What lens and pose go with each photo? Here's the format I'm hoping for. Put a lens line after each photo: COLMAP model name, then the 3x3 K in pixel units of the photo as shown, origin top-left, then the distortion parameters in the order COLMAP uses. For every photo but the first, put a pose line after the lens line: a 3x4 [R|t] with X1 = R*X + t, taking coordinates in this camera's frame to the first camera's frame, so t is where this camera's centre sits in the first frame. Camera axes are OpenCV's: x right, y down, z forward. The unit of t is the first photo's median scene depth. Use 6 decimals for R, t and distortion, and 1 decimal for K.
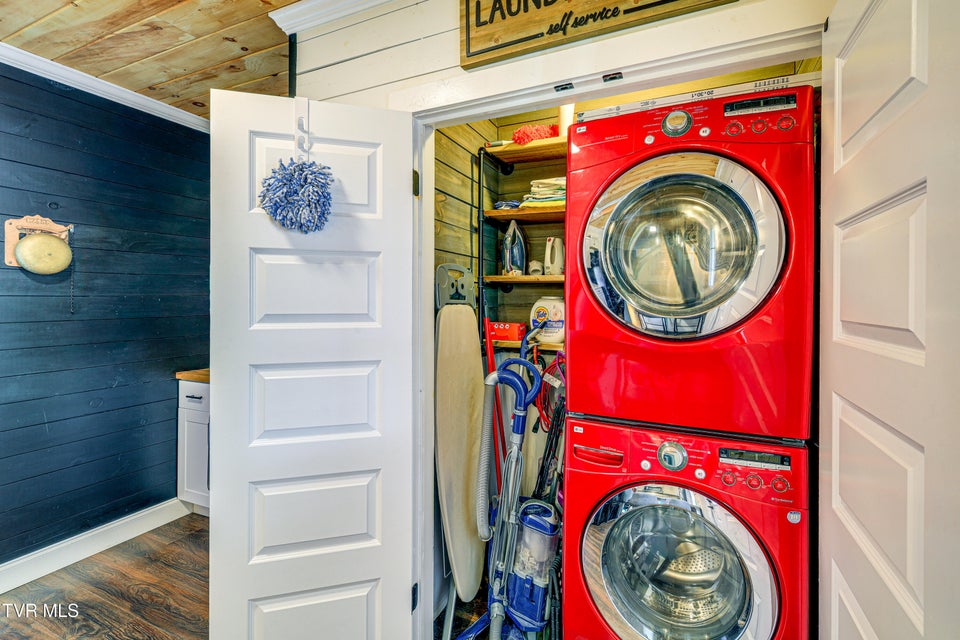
lens RADIAL K [[449.1, 0, 479.7], [0, 449.1, 301.2], [0, 0, 1]] dist [-0.000984, -0.000159]
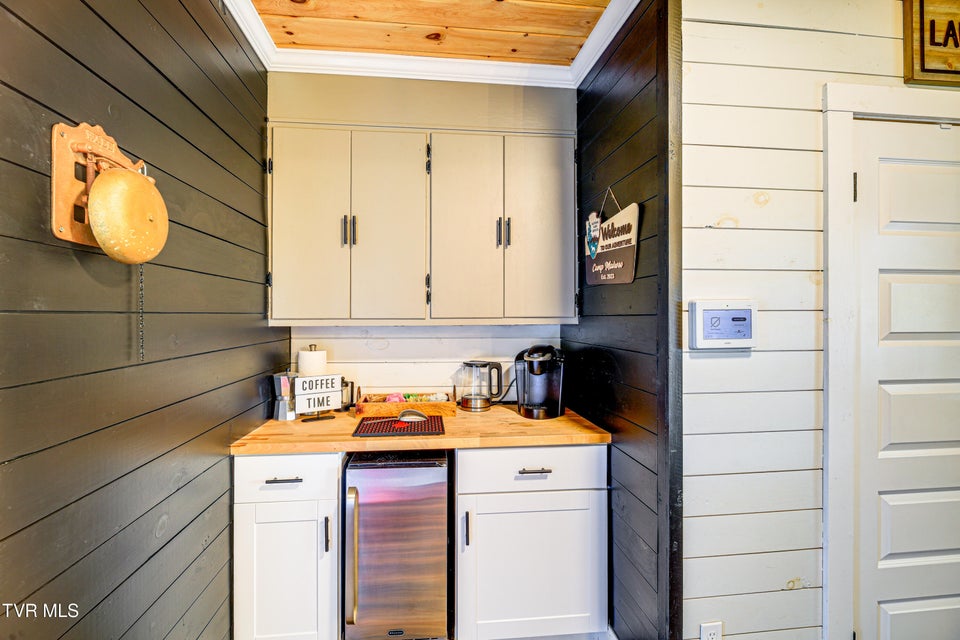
lens RADIAL K [[436.5, 0, 480.0], [0, 436.5, 320.0], [0, 0, 1]] dist [-0.013430, -0.000021]
pose [[0.855424, -0.009387, 0.517843, -1.371976], [0.006957, 0.999954, 0.006635, -0.008430], [-0.517881, -0.002073, 0.855450, 0.702038]]
